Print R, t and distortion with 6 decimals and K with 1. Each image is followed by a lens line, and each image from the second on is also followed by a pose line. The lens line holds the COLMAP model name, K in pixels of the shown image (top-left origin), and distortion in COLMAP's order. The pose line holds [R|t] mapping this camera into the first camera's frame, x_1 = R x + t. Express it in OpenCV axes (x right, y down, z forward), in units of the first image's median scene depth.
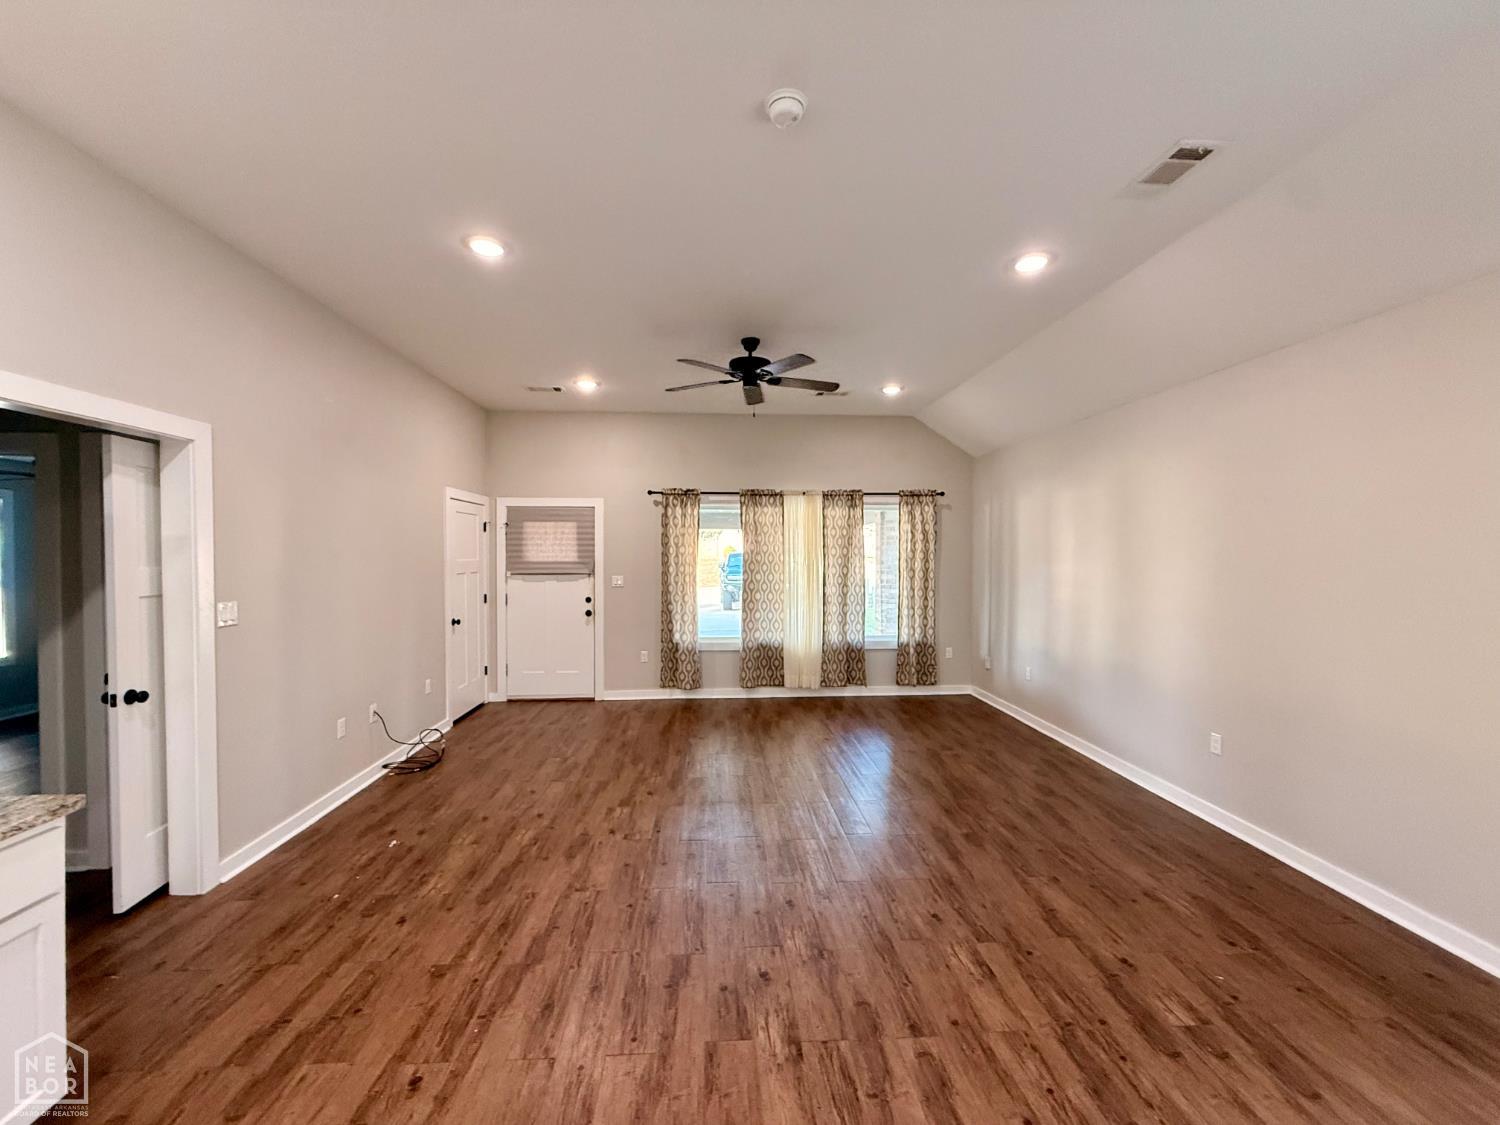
lens RADIAL K [[595.2, 0, 745.8], [0, 595.2, 562.5], [0, 0, 1]] dist [-0.003577, -0.000733]
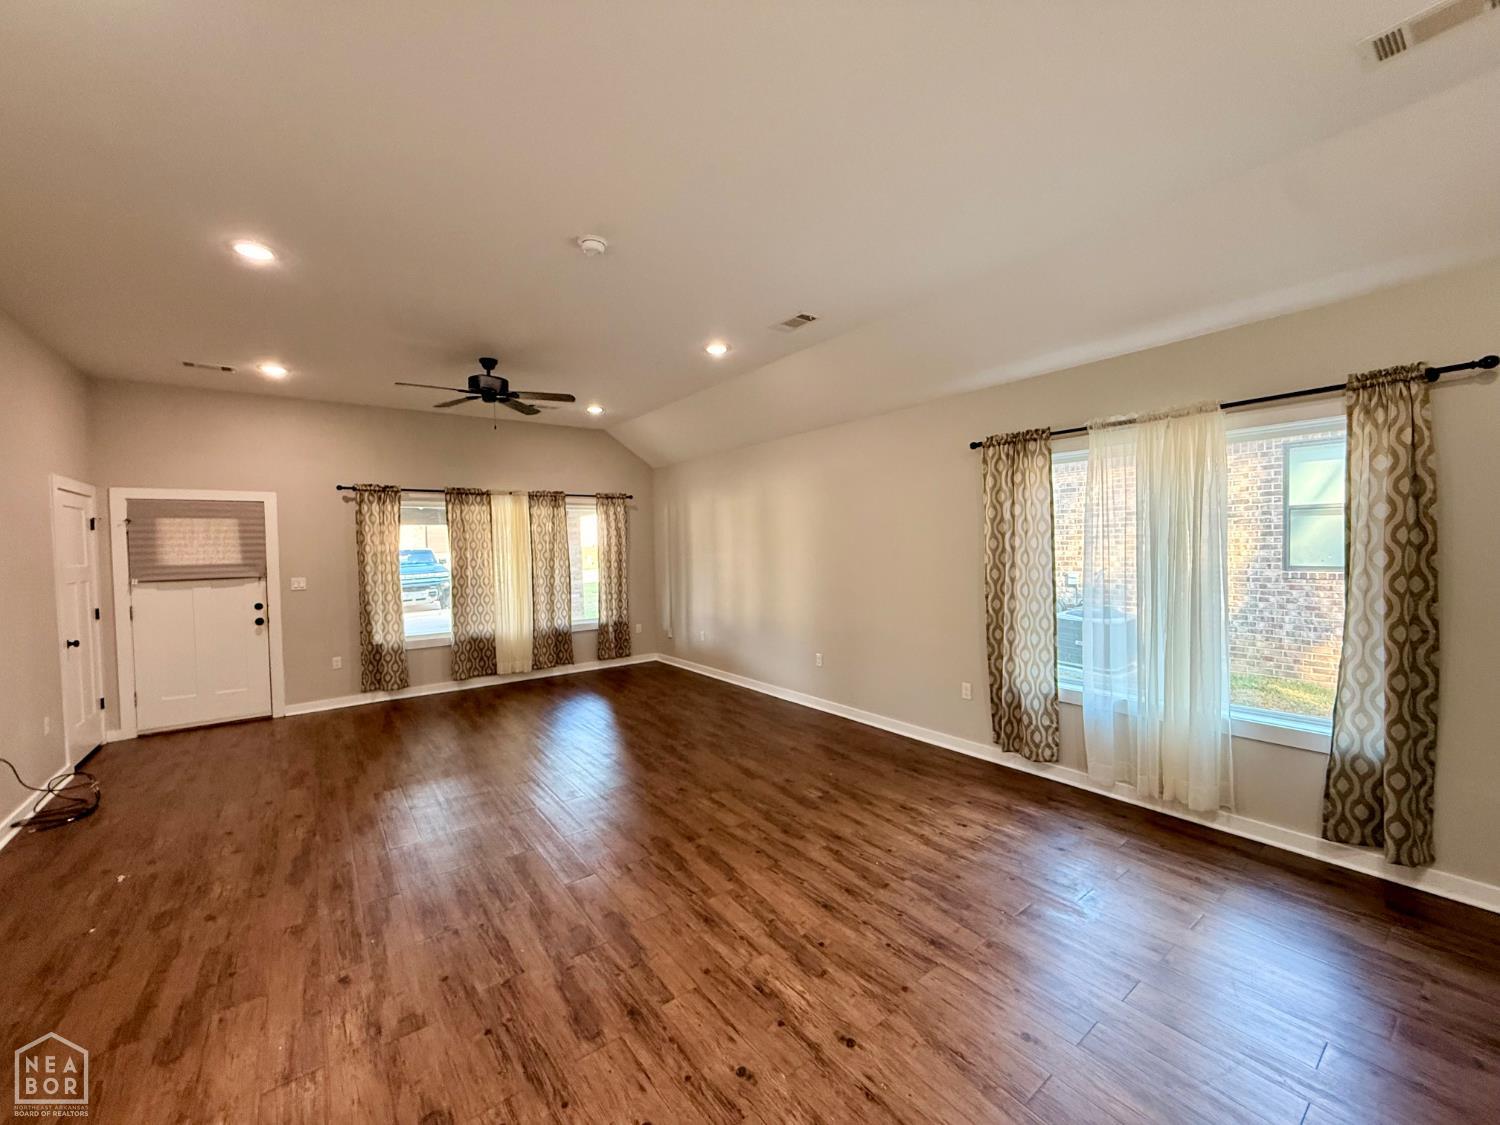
lens RADIAL K [[595.2, 0, 745.7], [0, 595.2, 565.2], [0, 0, 1]] dist [-0.003577, -0.000733]
pose [[0.836954, -0.035929, 0.546092, -0.186487], [0.028288, 0.999349, 0.022396, 0.002776], [-0.546541, -0.003296, 0.837426, -0.183991]]
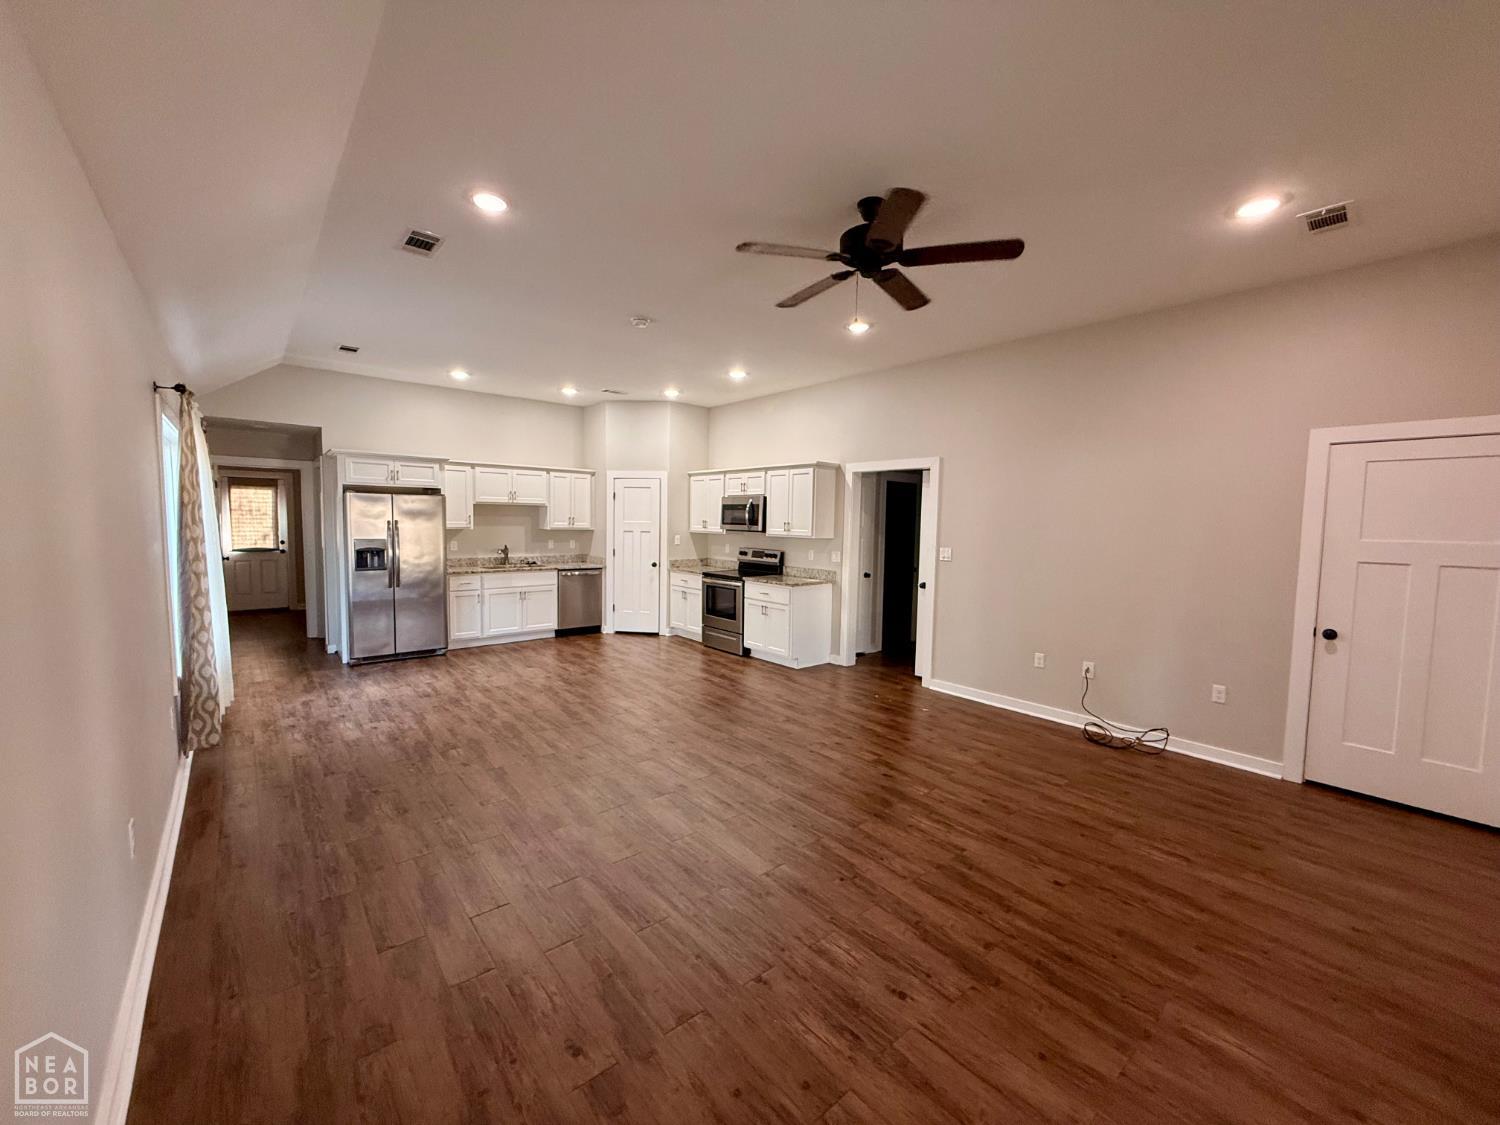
lens RADIAL K [[595.2, 0, 744.1], [0, 595.2, 560.4], [0, 0, 1]] dist [-0.003577, -0.000733]
pose [[-0.803130, 0.028615, -0.595116, 0.474393], [-0.025280, 0.996310, 0.082022, -0.020478], [0.595267, 0.080919, -0.799443, 1.313244]]
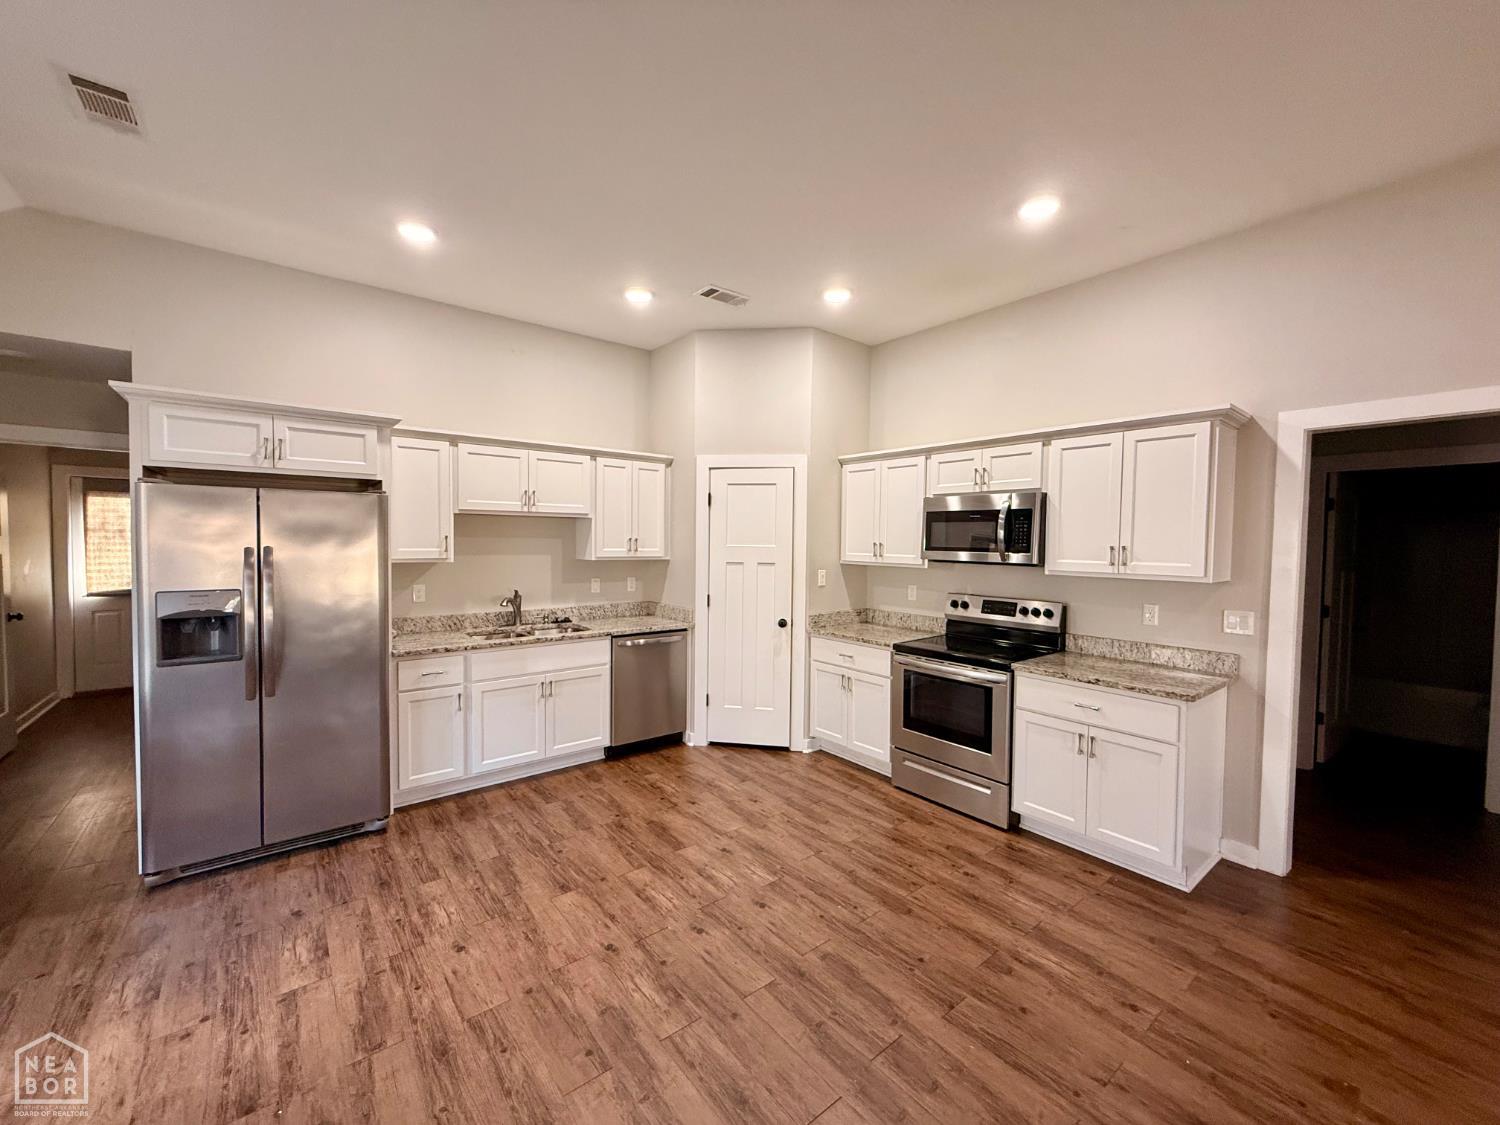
lens RADIAL K [[595.2, 0, 744.4], [0, 595.2, 559.1], [0, 0, 1]] dist [-0.003577, -0.000733]
pose [[-0.821374, 0.010015, -0.570302, 0.255643], [-0.019534, 0.998765, 0.045673, -0.005054], [0.570055, 0.048655, -0.820164, 0.545470]]
